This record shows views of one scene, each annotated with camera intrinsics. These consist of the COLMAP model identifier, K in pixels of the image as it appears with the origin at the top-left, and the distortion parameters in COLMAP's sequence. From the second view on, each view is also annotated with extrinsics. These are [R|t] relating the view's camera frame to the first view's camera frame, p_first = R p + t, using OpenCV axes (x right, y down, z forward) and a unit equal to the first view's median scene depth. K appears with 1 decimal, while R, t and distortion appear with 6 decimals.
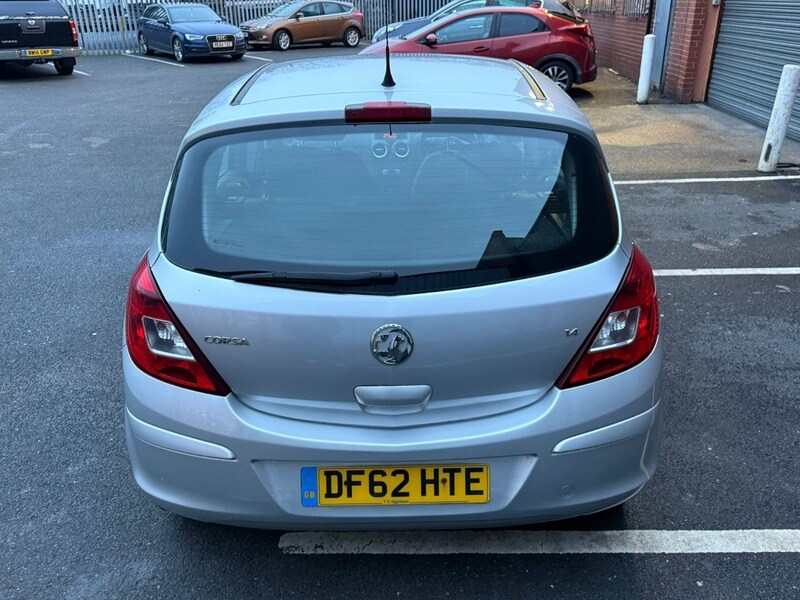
lens RADIAL K [[668.0, 0, 405.3], [0, 668.0, 297.9], [0, 0, 1]] dist [0.002348, 0.002529]
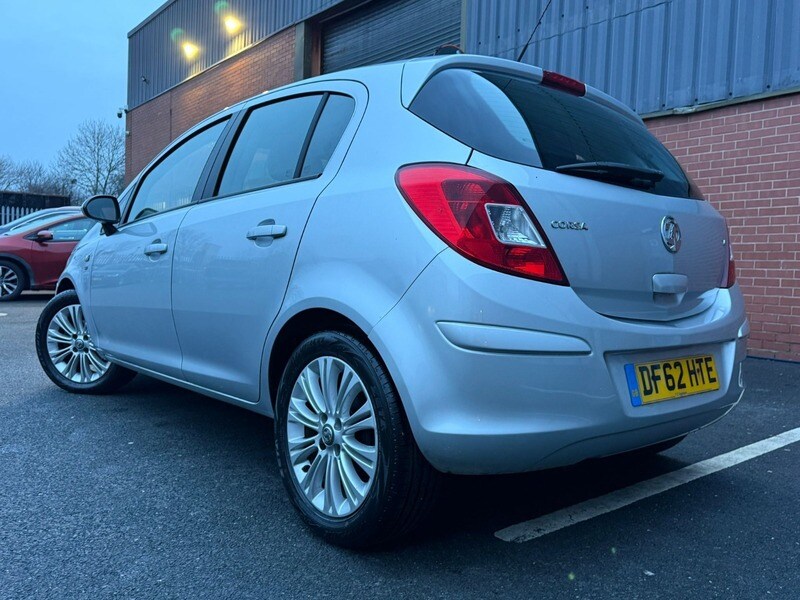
lens RADIAL K [[668.0, 0, 405.3], [0, 668.0, 297.9], [0, 0, 1]] dist [0.002348, 0.002529]
pose [[0.764821, 0.011211, 0.644145, -1.027769], [0.222636, 0.933649, -0.280595, 0.363522], [-0.604551, 0.358015, 0.711578, 0.460759]]
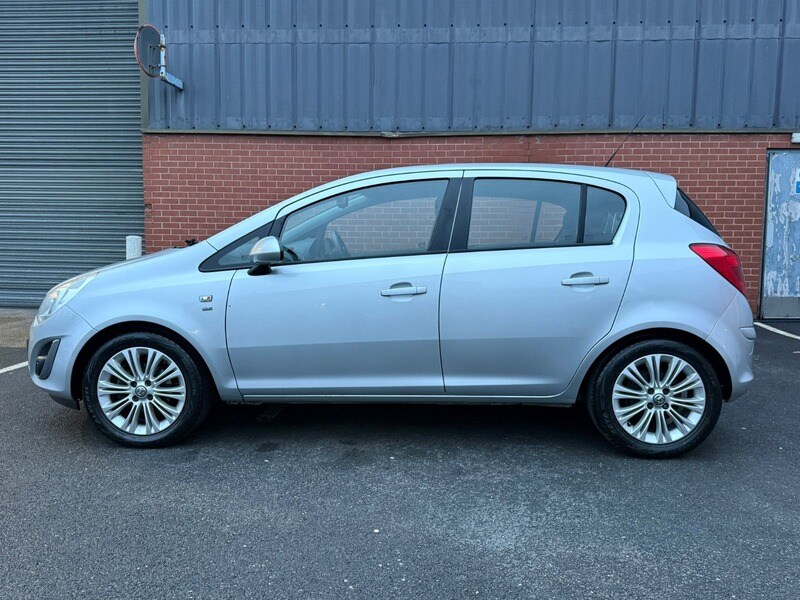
lens RADIAL K [[657.3, 0, 401.6], [0, 657.3, 299.3], [0, 0, 1]] dist [0.092006, -0.154016]
pose [[0.055594, -0.073940, 0.995712, -2.222094], [0.397061, 0.916644, 0.045899, -0.344280], [-0.916107, 0.392807, 0.080318, 1.705044]]
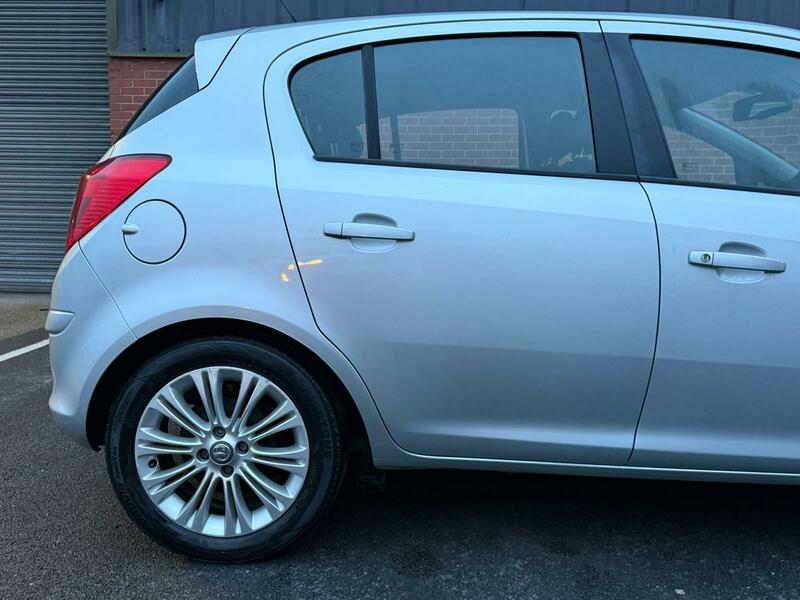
lens RADIAL K [[698.1, 0, 400.0], [0, 698.1, 300.0], [0, 0, 1]] dist [0.107456, -0.200959]
pose [[0.014173, -0.102501, 0.994632, -1.418994], [0.395724, 0.914090, 0.088562, -0.474763], [-0.918260, 0.392344, 0.053517, 2.172356]]
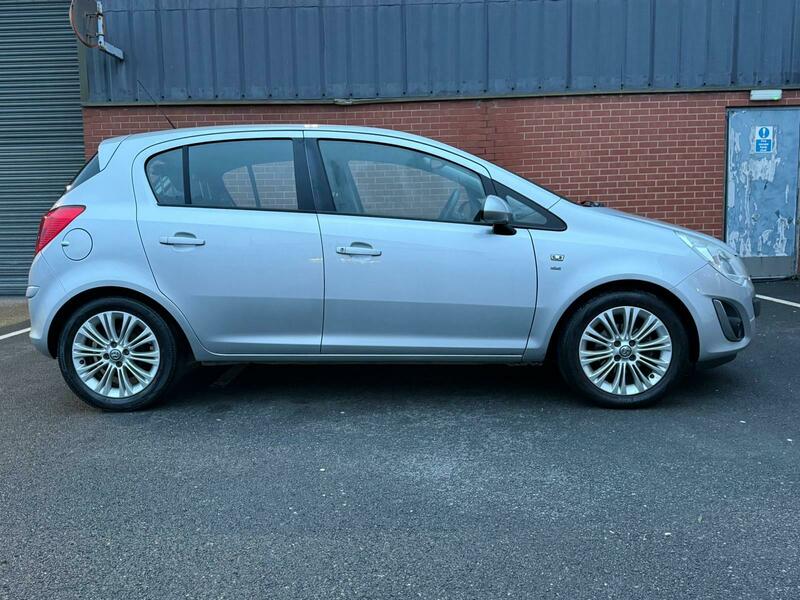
lens RADIAL K [[698.1, 0, 400.0], [0, 698.1, 300.0], [0, 0, 1]] dist [0.107456, -0.200959]
pose [[0.013798, -0.099901, 0.994902, -2.378960], [0.425926, 0.900799, 0.084544, -0.259993], [-0.904653, 0.422588, 0.054980, 1.657240]]
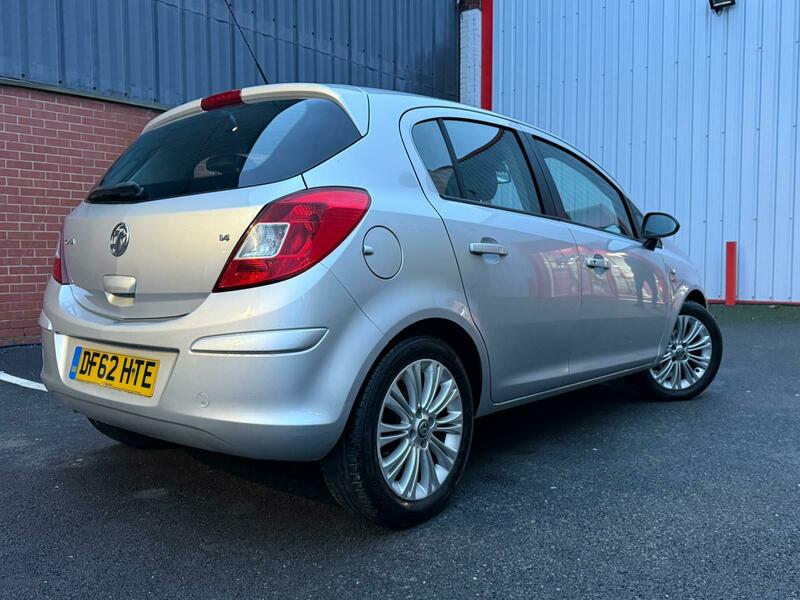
lens RADIAL K [[698.1, 0, 400.0], [0, 698.1, 300.0], [0, 0, 1]] dist [0.107456, -0.200959]
pose [[-0.790843, -0.019208, 0.611718, -1.173906], [0.260209, 0.894117, 0.364479, -0.943655], [-0.553949, 0.447420, -0.702108, 3.311161]]
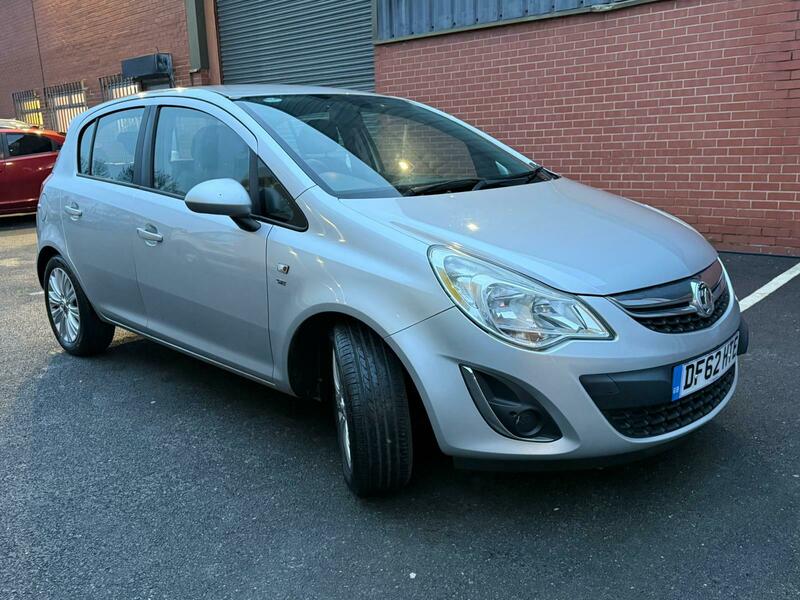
lens RADIAL K [[698.1, 0, 400.0], [0, 698.1, 300.0], [0, 0, 1]] dist [0.107456, -0.200959]
pose [[0.675082, -0.171822, 0.717455, -1.362118], [0.322980, 0.943184, -0.078024, 0.206953], [-0.663286, 0.284396, 0.692221, 0.263227]]
